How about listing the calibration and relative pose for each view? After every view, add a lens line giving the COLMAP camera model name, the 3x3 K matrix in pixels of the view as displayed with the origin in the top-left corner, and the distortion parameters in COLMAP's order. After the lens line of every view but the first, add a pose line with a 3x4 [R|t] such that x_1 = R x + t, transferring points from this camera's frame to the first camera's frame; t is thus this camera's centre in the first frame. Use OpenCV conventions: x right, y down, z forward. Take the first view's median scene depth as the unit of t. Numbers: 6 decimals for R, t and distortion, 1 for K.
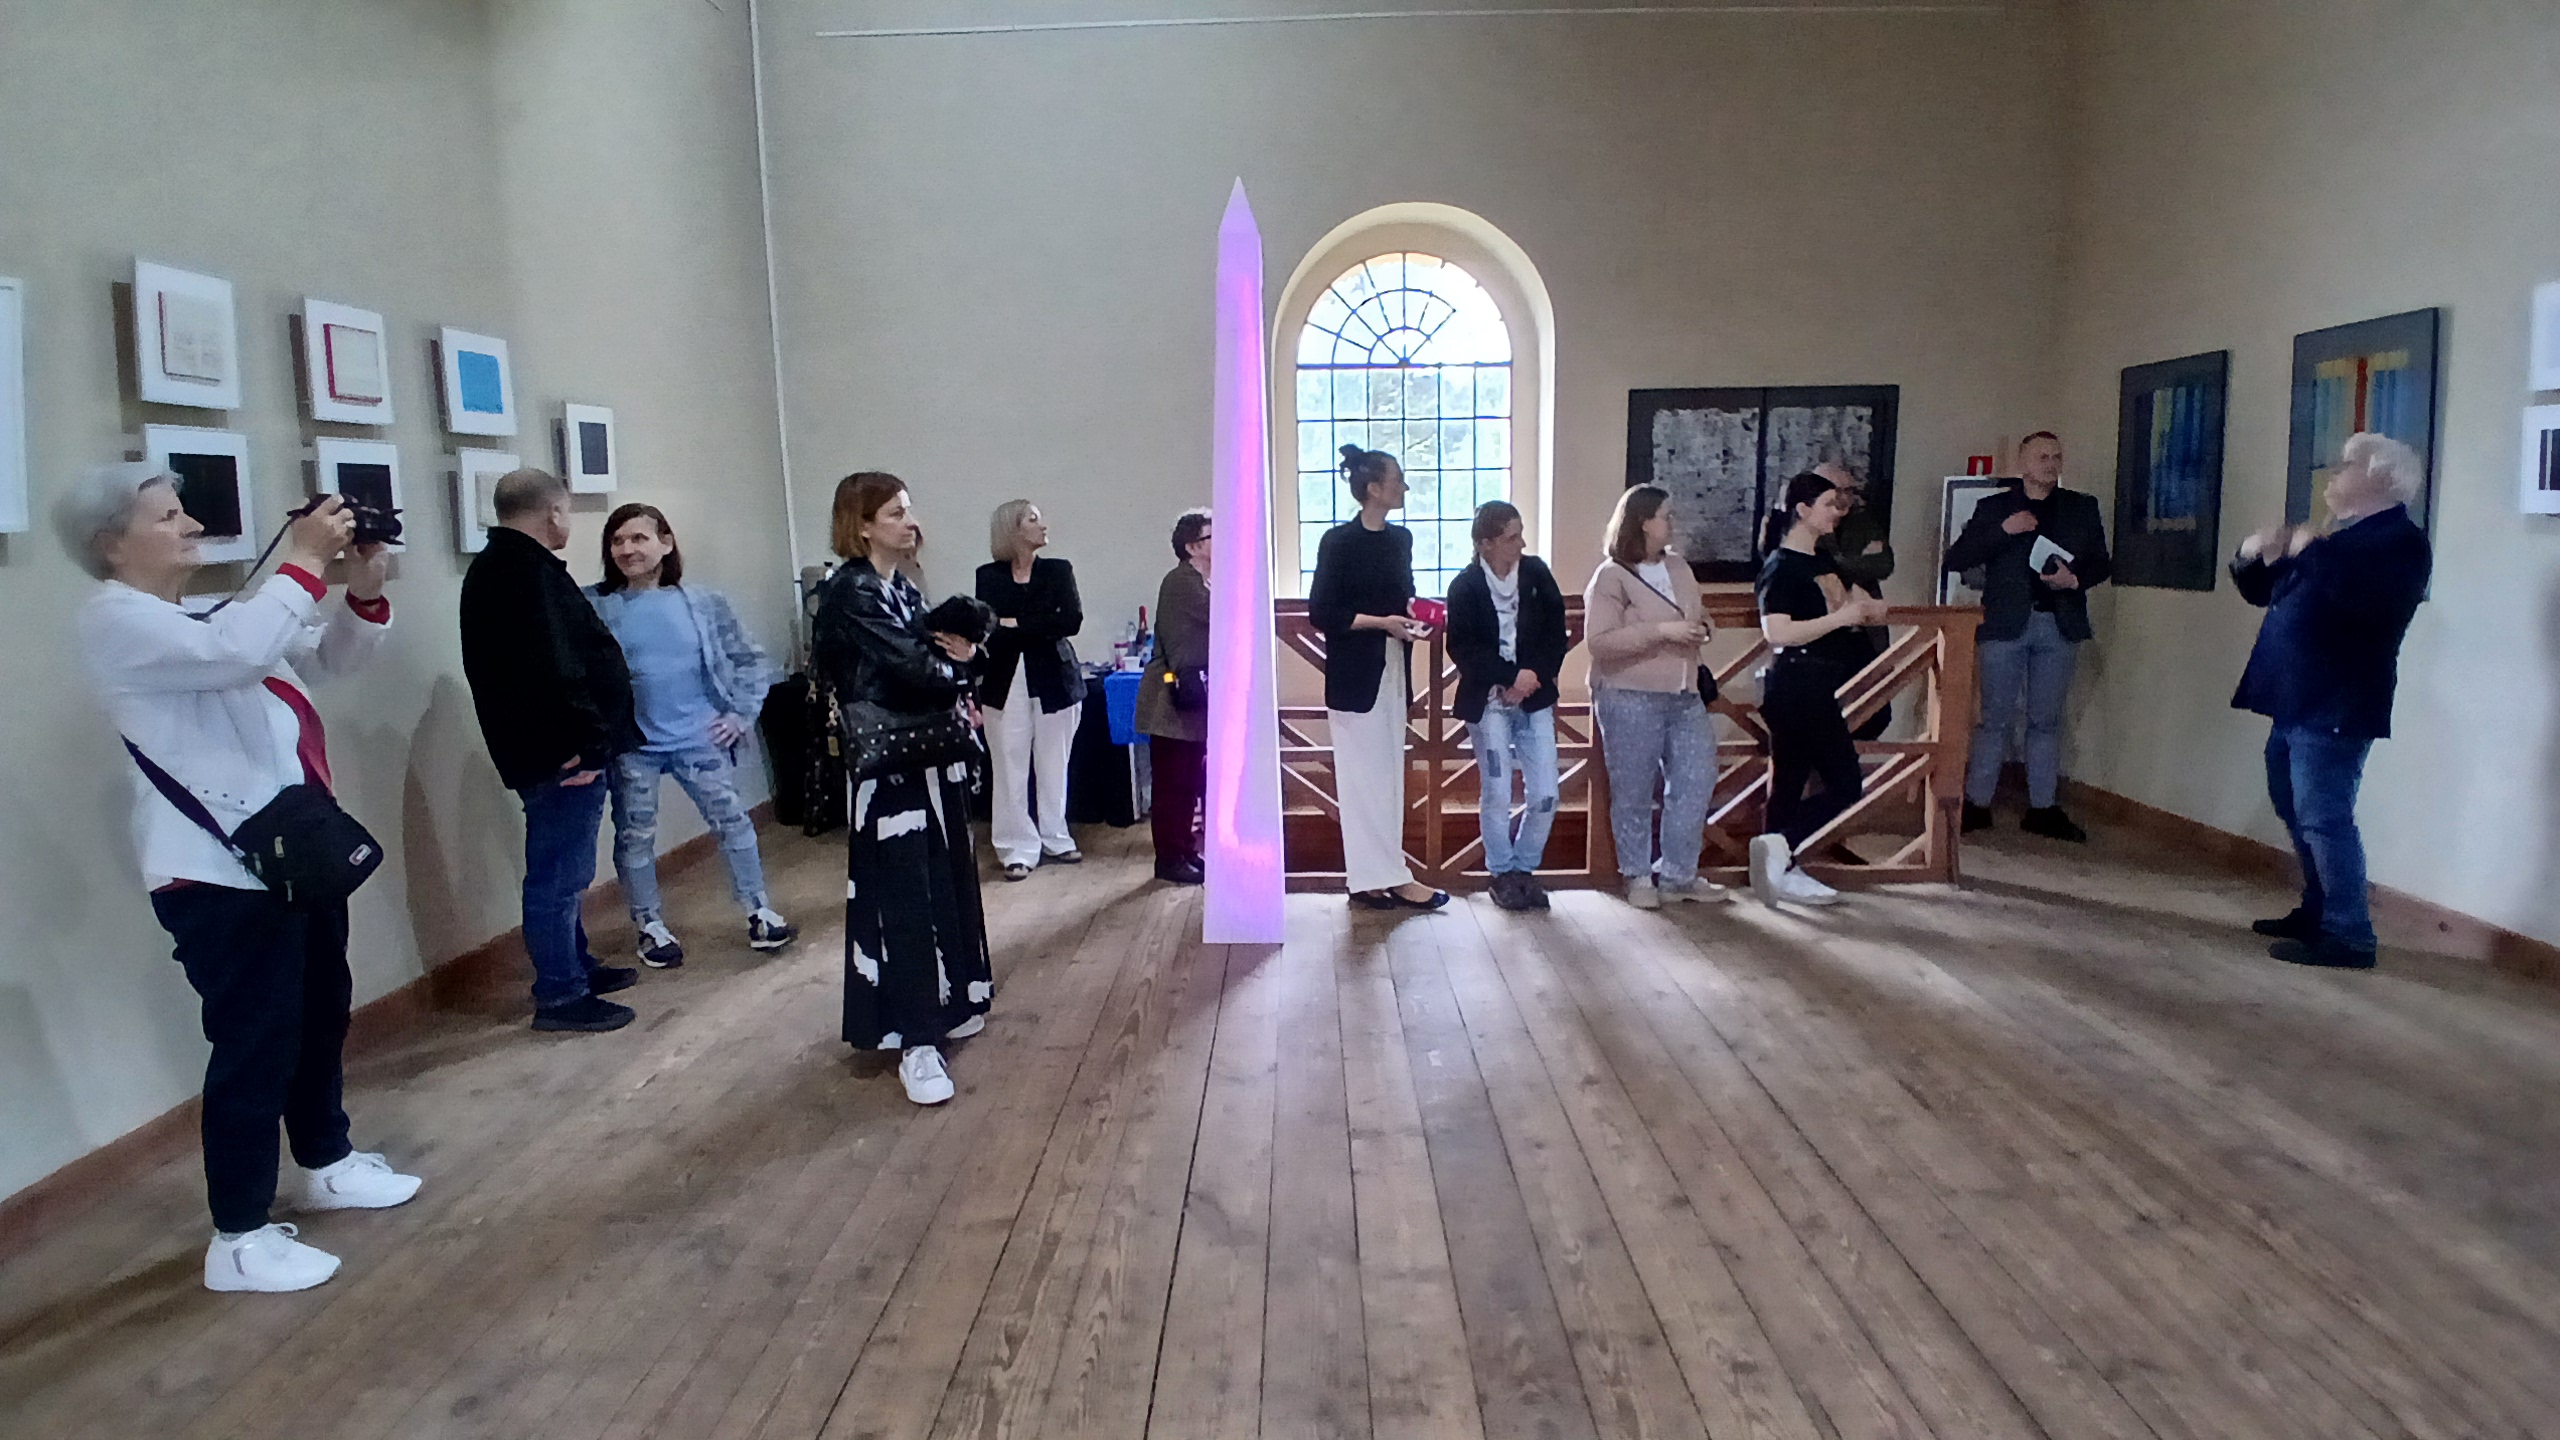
lens RADIAL K [[1295.6, 0, 1295.5], [0, 1295.6, 757.1], [0, 0, 1]] dist [0.001560, -0.041341]
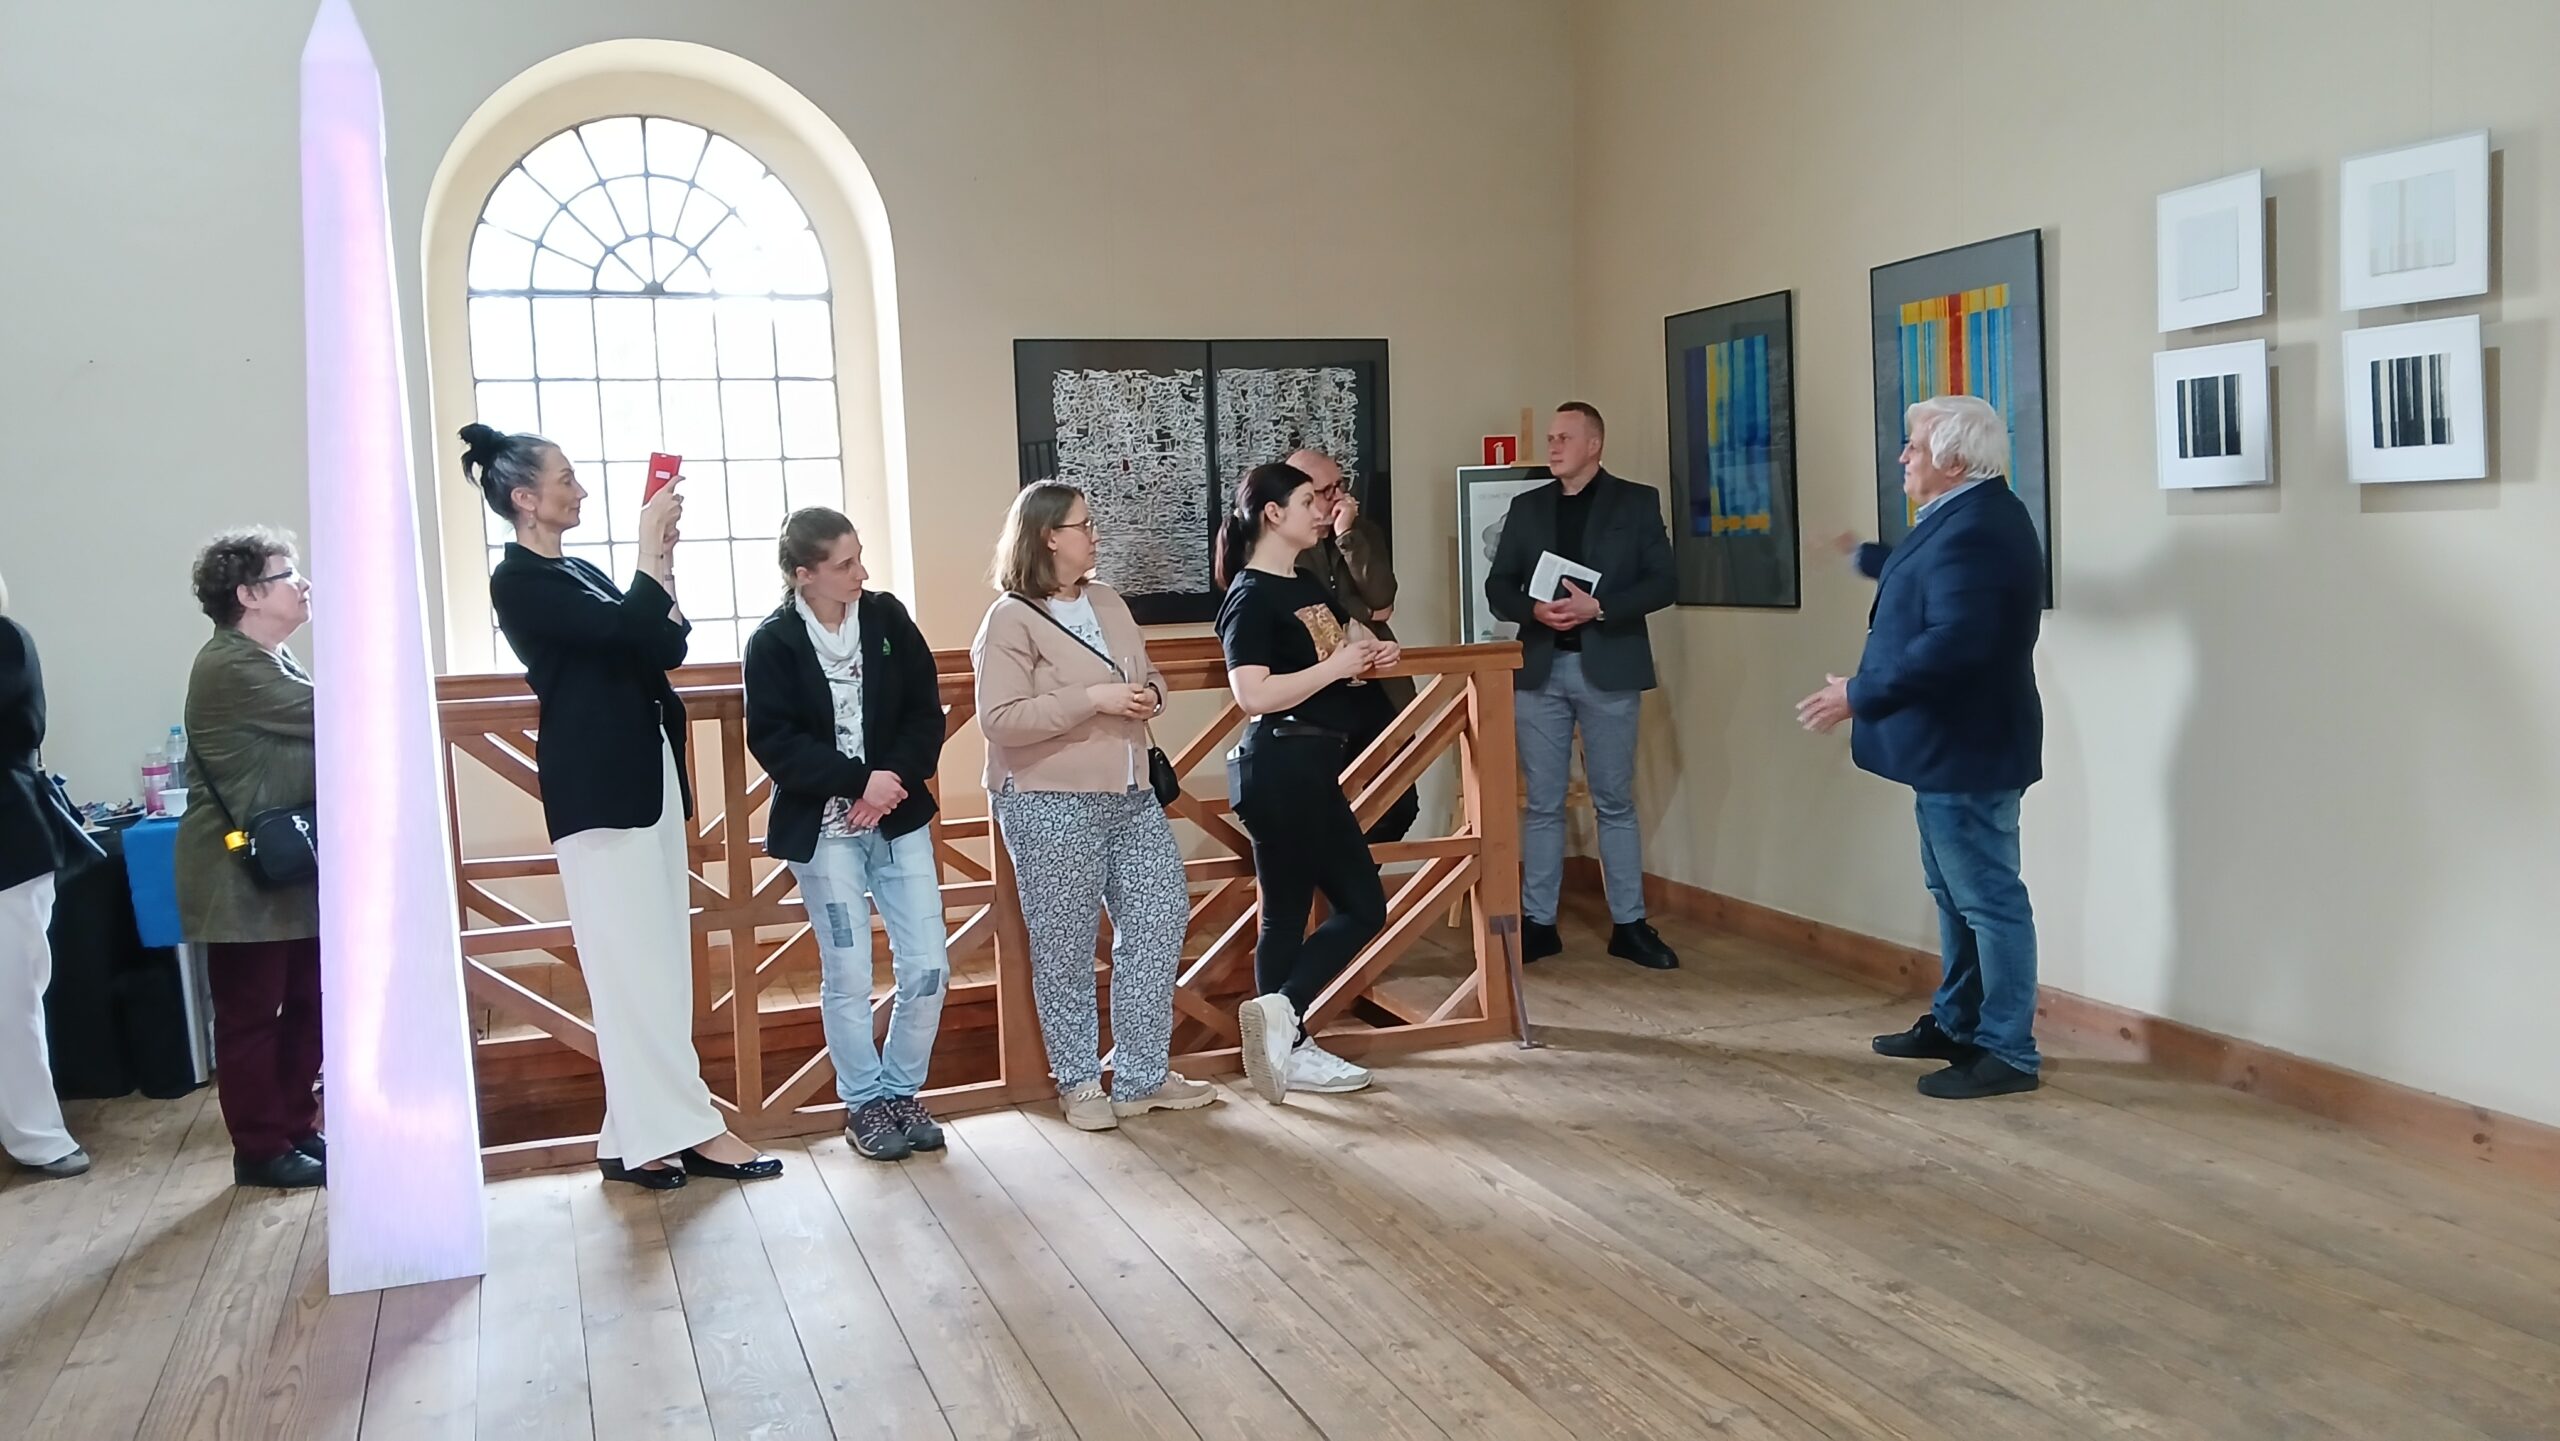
lens RADIAL K [[1994.3, 0, 1280.0], [0, 1994.3, 720.5], [0, 0, 1]] dist [0.101530, -0.236537]
pose [[0.932598, -0.051392, 0.357239, 0.012292], [0.083509, 0.993676, -0.075059, -0.002750], [-0.351122, 0.099832, 0.930992, 0.024731]]
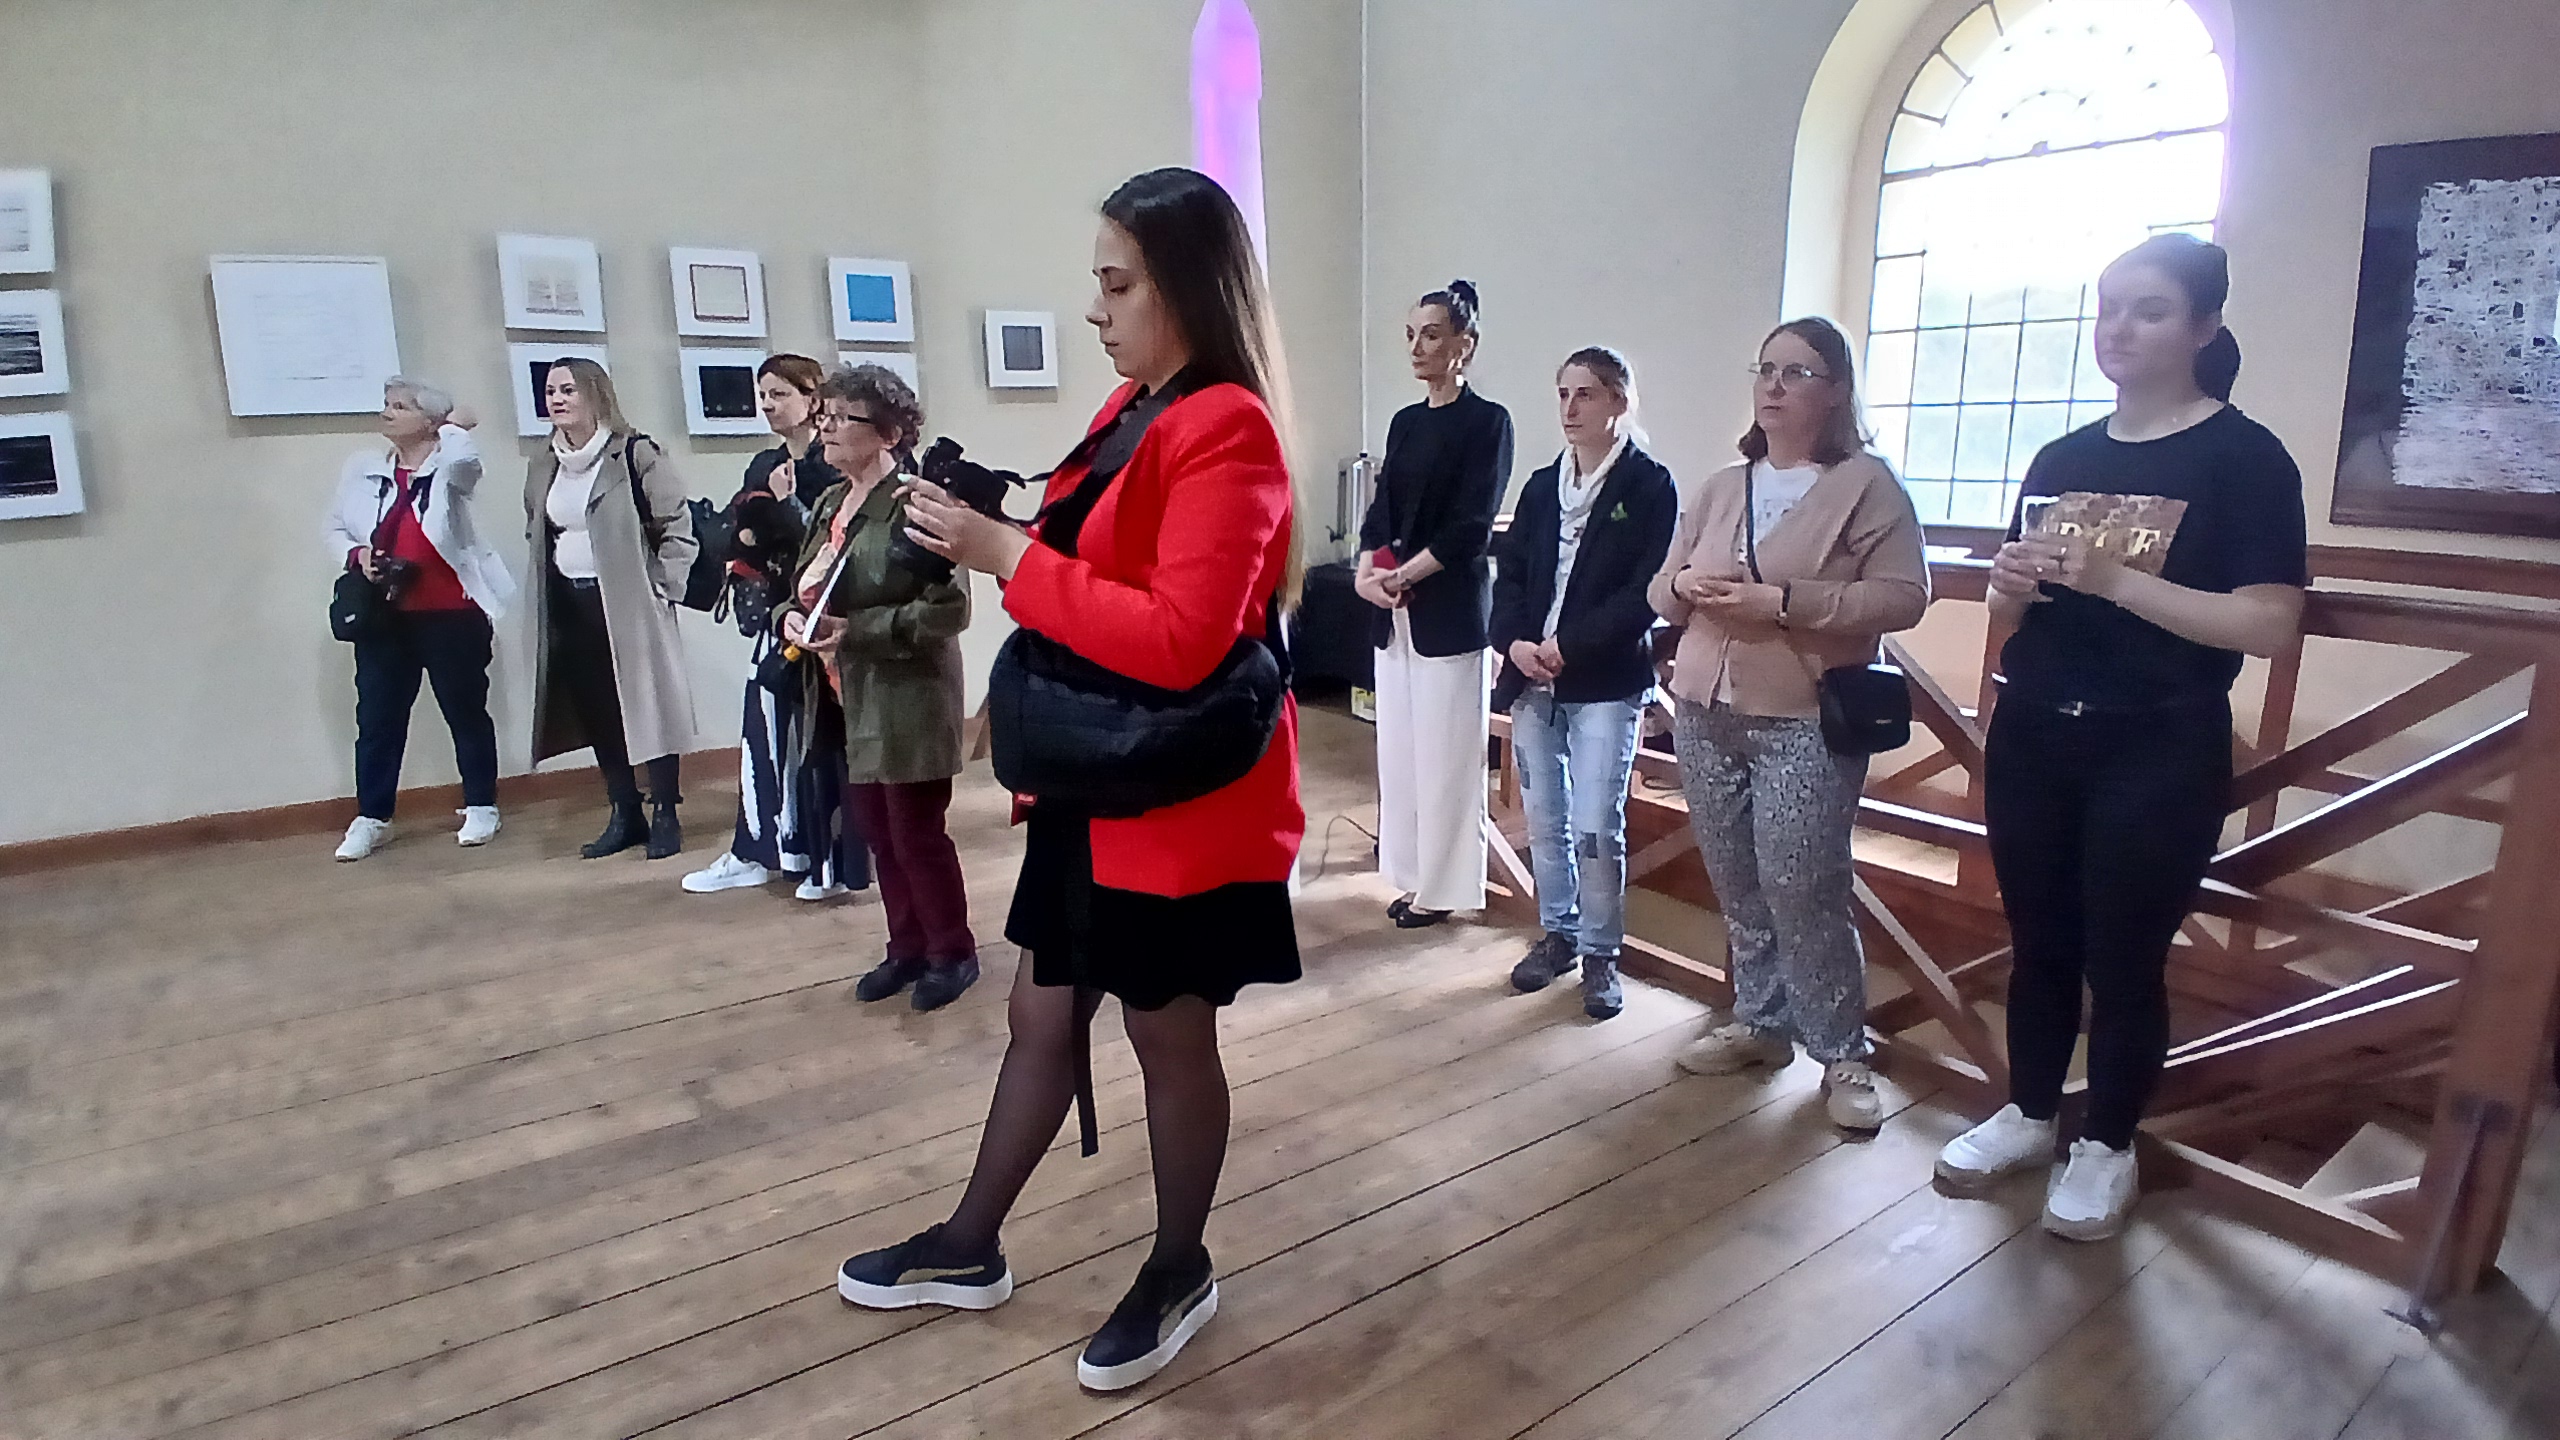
lens RADIAL K [[1295.6, 0, 1295.5], [0, 1295.6, 757.1], [0, 0, 1]] dist [0.001560, -0.041341]
pose [[0.582438, 0.201302, -0.787555, 0.642008], [-0.140867, 0.979188, 0.146106, -0.083744], [0.800577, 0.025842, 0.598673, 0.526126]]
